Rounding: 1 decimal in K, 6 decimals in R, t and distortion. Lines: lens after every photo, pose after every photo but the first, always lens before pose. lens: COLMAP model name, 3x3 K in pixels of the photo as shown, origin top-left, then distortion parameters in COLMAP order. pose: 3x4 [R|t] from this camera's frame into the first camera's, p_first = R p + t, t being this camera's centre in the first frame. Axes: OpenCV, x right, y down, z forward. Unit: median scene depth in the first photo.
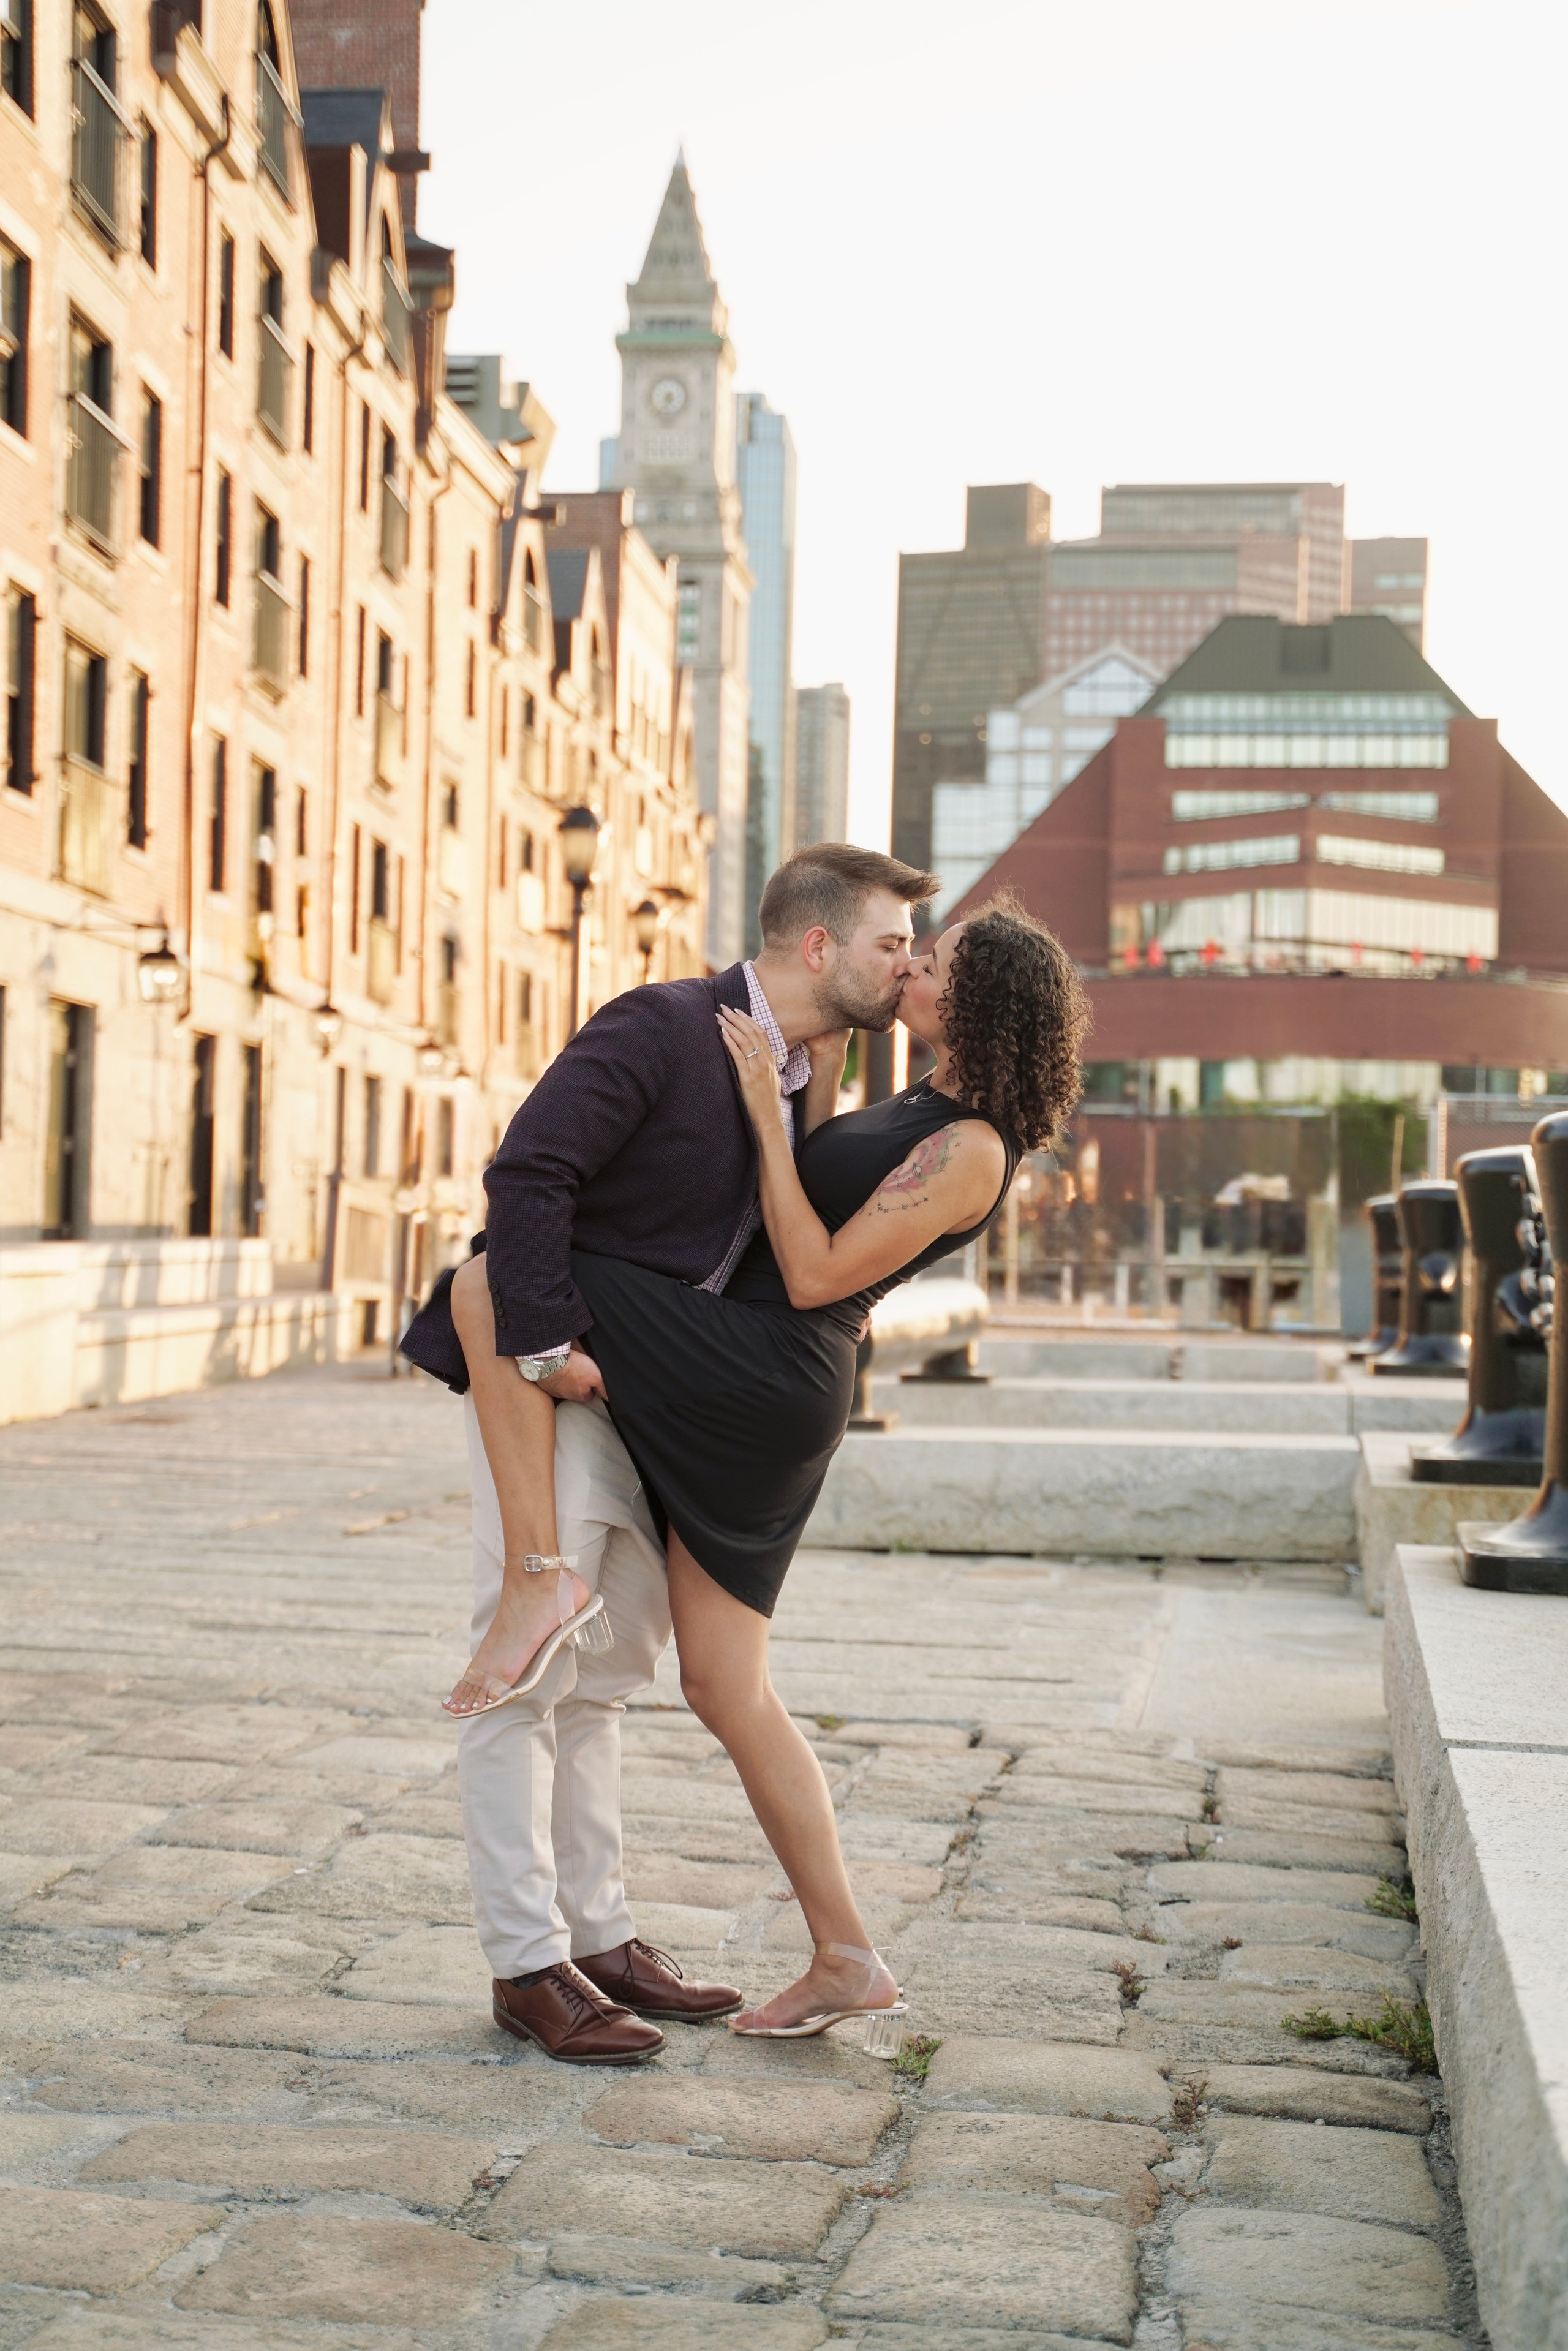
lens RADIAL K [[3506.5, 0, 785.8], [0, 3506.5, 1173.6], [0, 0, 1]] dist [-0.003141, 0.000000]
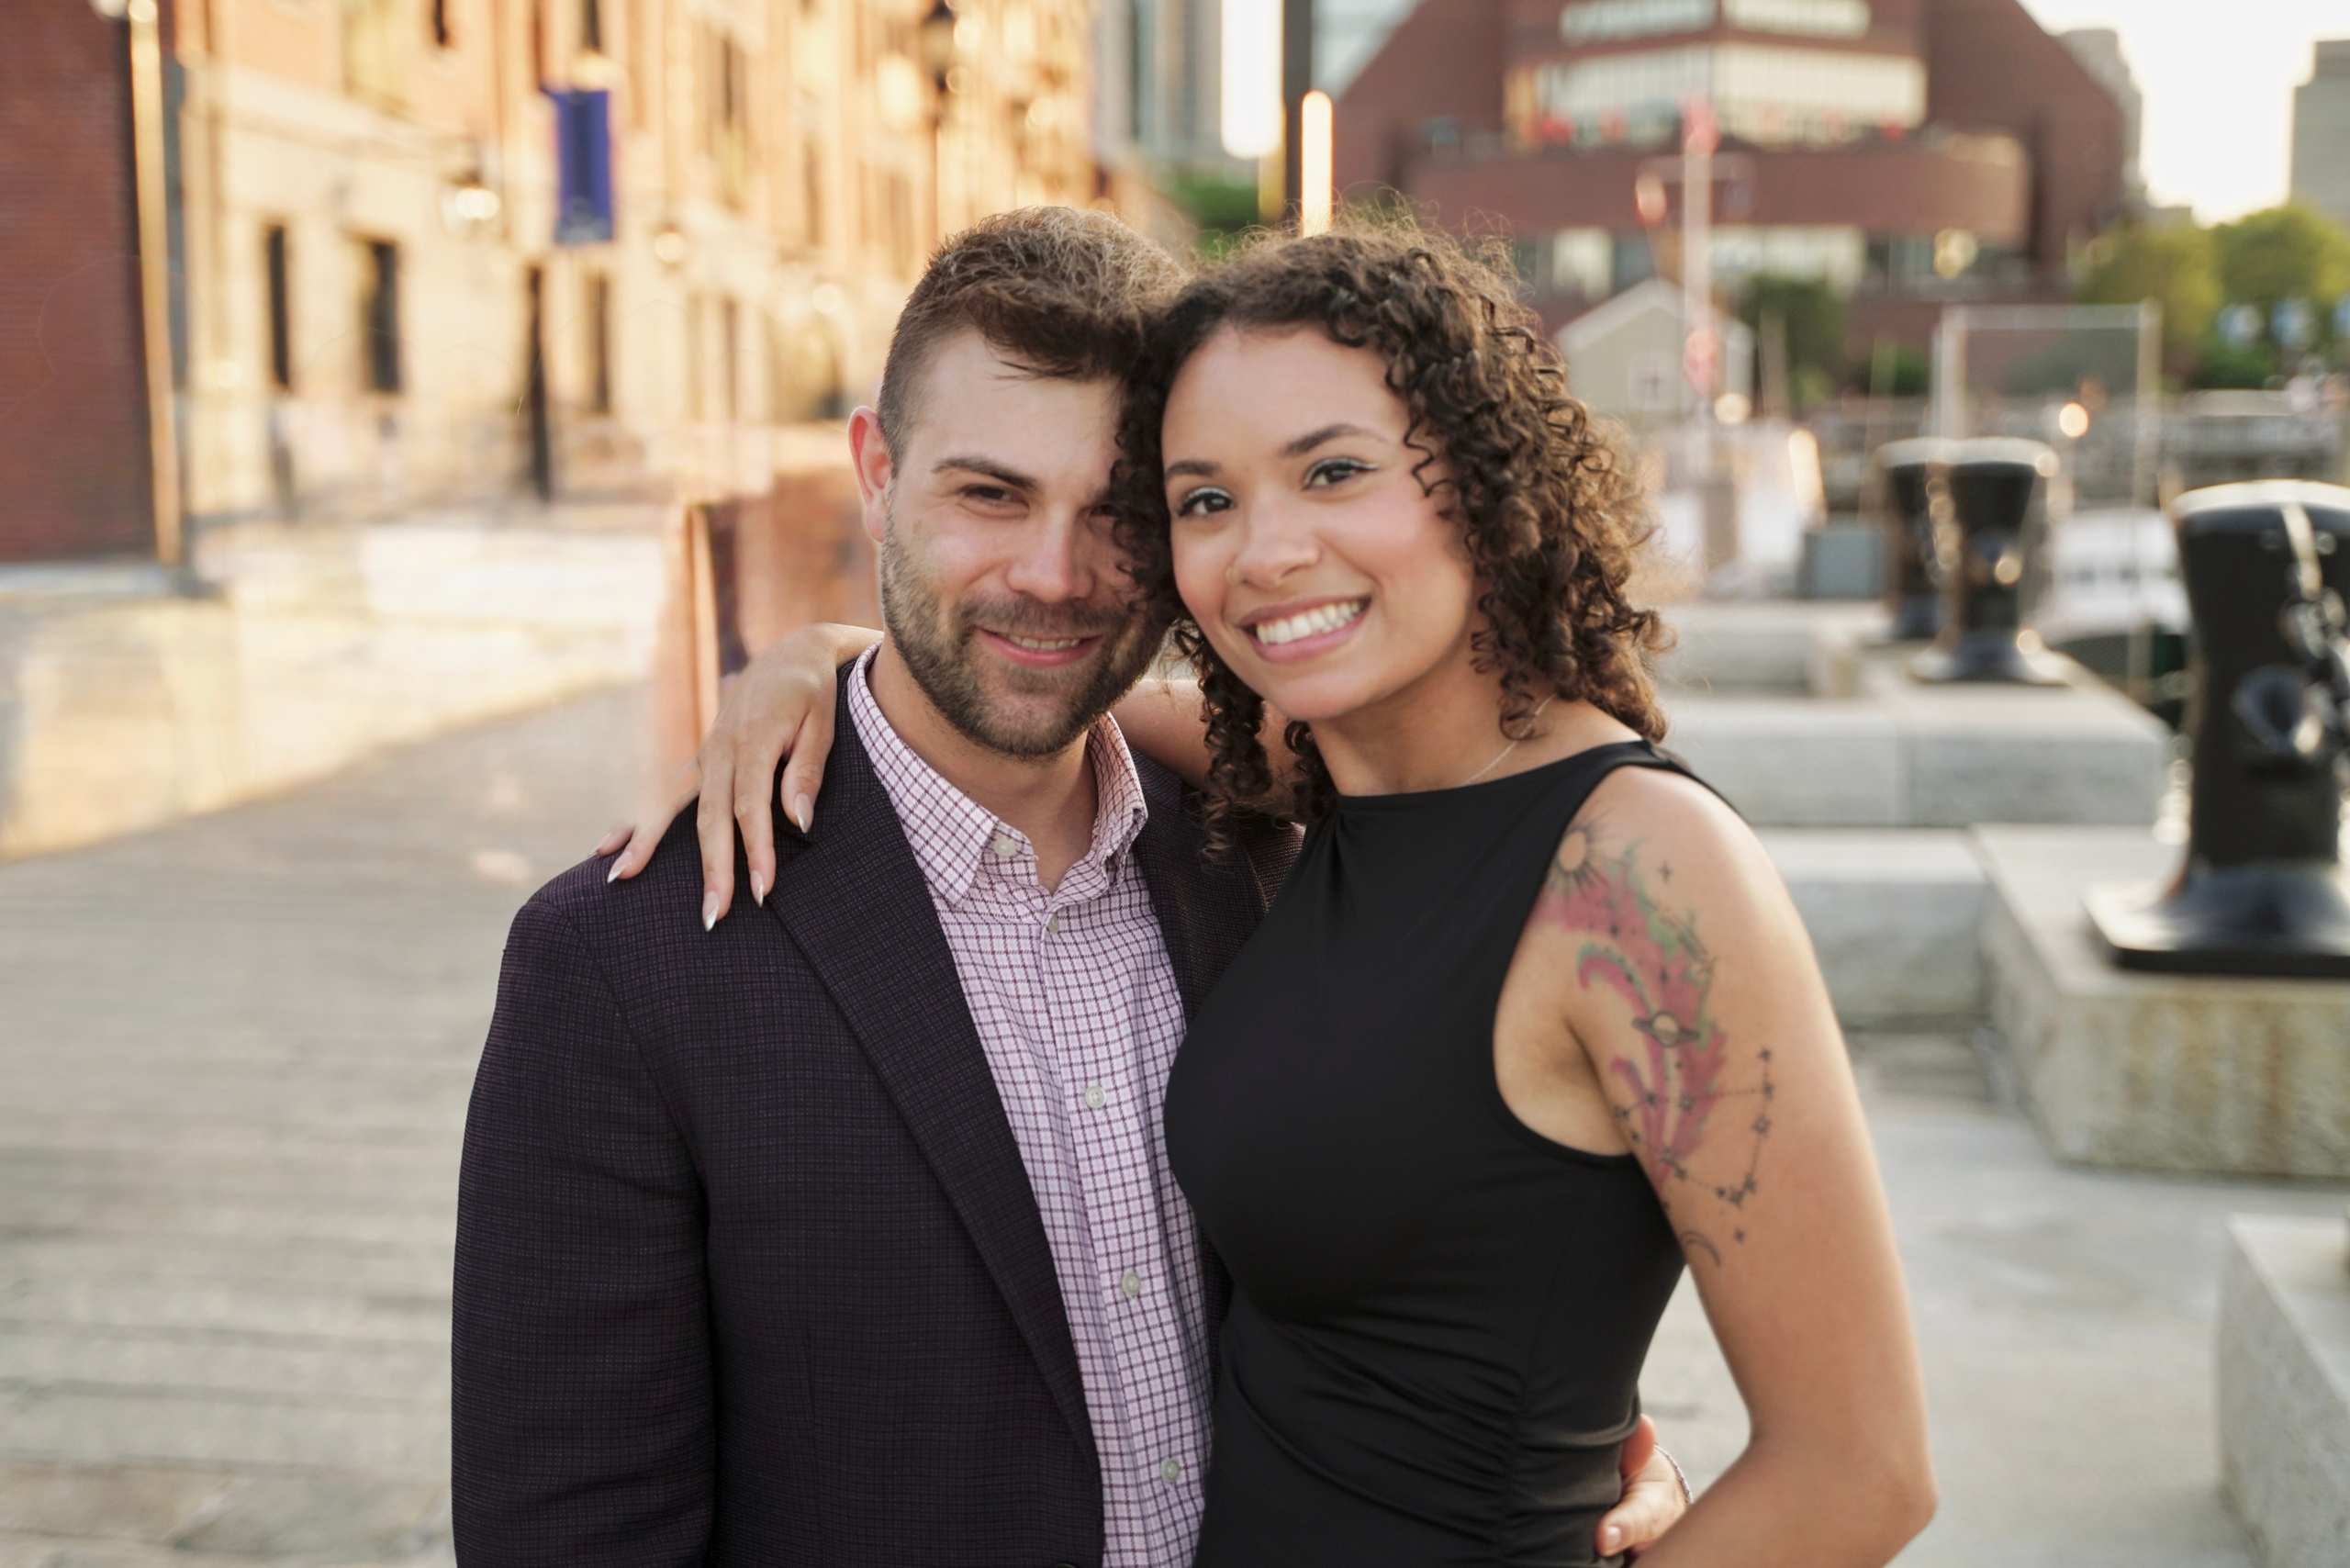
lens RADIAL K [[3358.4, 0, 1161.6], [0, 3358.4, 796.0], [0, 0, 1]] dist [0.004970, 0.000000]
pose [[0.999630, -0.026596, -0.005642, -0.003441], [0.027118, 0.990210, 0.136923, -0.018121], [0.001945, -0.137025, 0.990566, 0.132849]]
